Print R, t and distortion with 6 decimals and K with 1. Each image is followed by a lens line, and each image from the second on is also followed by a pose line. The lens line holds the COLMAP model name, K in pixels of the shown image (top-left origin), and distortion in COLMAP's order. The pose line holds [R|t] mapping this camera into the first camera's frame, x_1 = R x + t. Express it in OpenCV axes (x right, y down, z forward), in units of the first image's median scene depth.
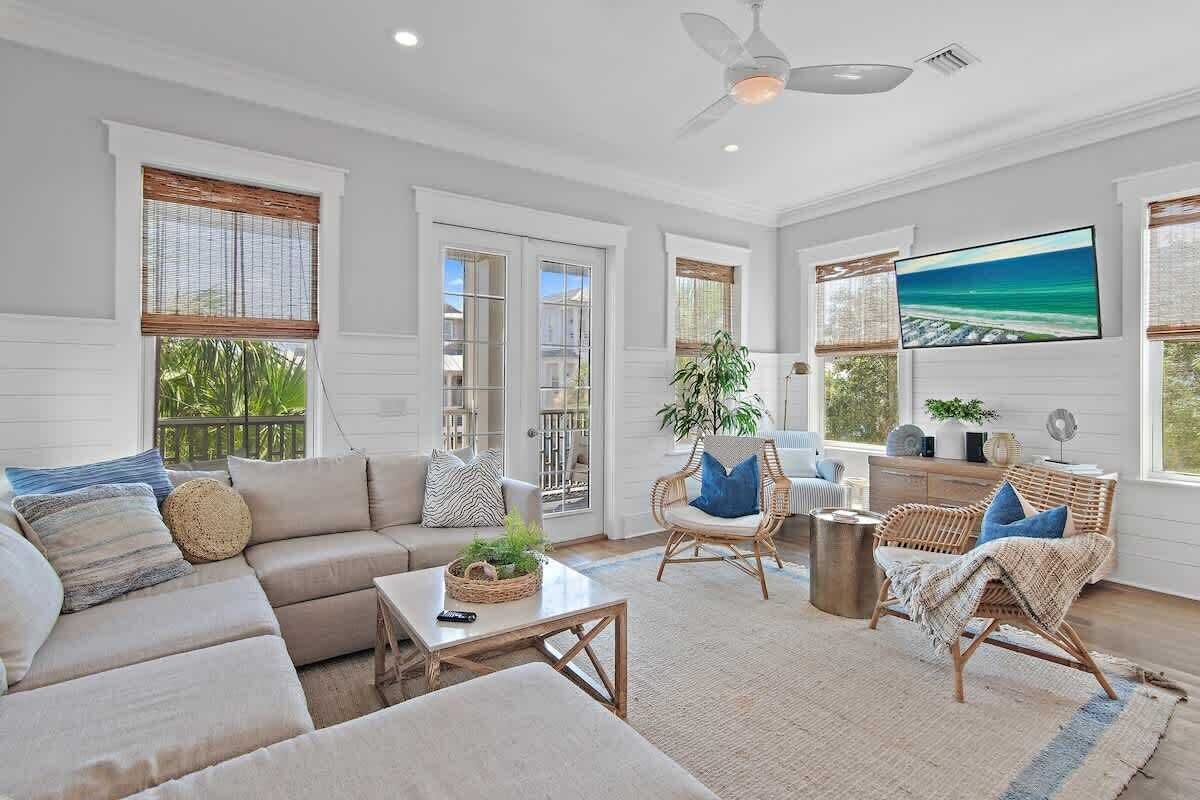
lens RADIAL K [[581.9, 0, 598.2], [0, 581.9, 392.4], [0, 0, 1]] dist [0.001468, 0.000100]
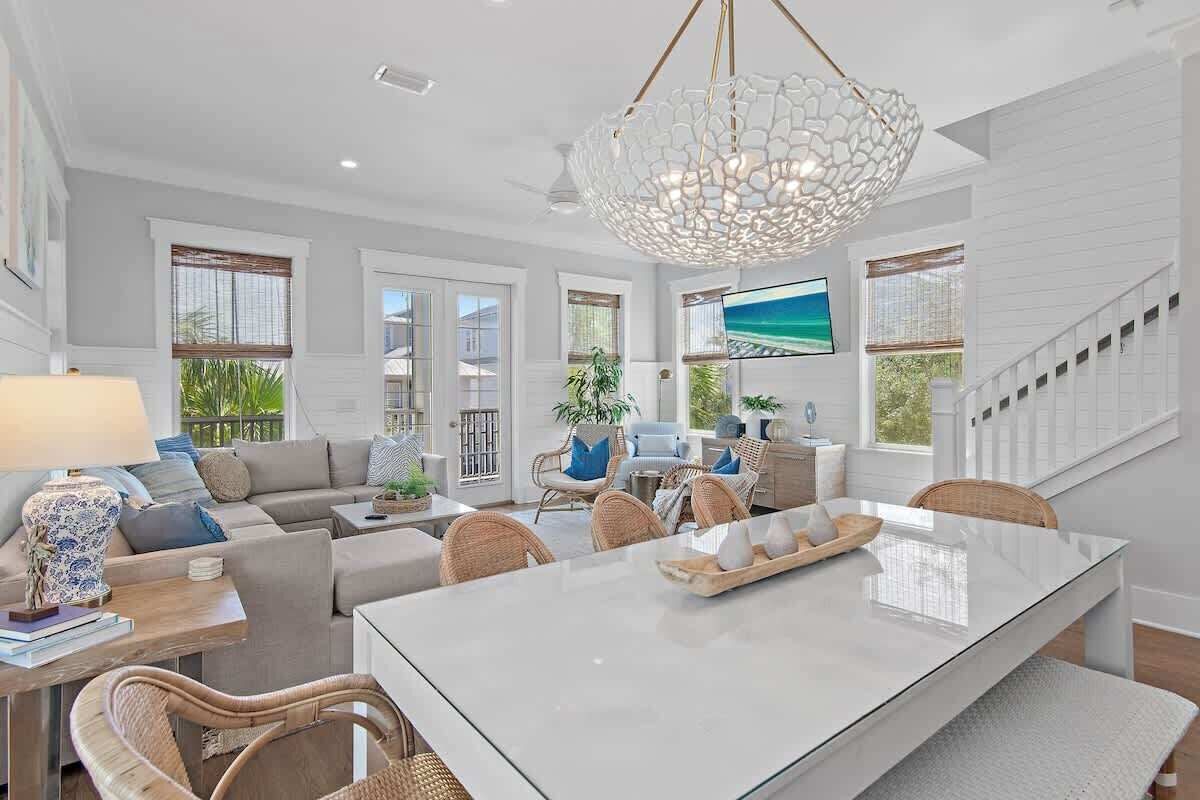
lens RADIAL K [[588.2, 0, 600.0], [0, 588.2, 400.0], [0, 0, 1]] dist [-0.000912, -0.000327]
pose [[0.998860, -0.010196, 0.046625, 0.185846], [0.009789, 0.999912, 0.008959, 0.005045], [-0.046713, -0.008492, 0.998872, -0.431218]]
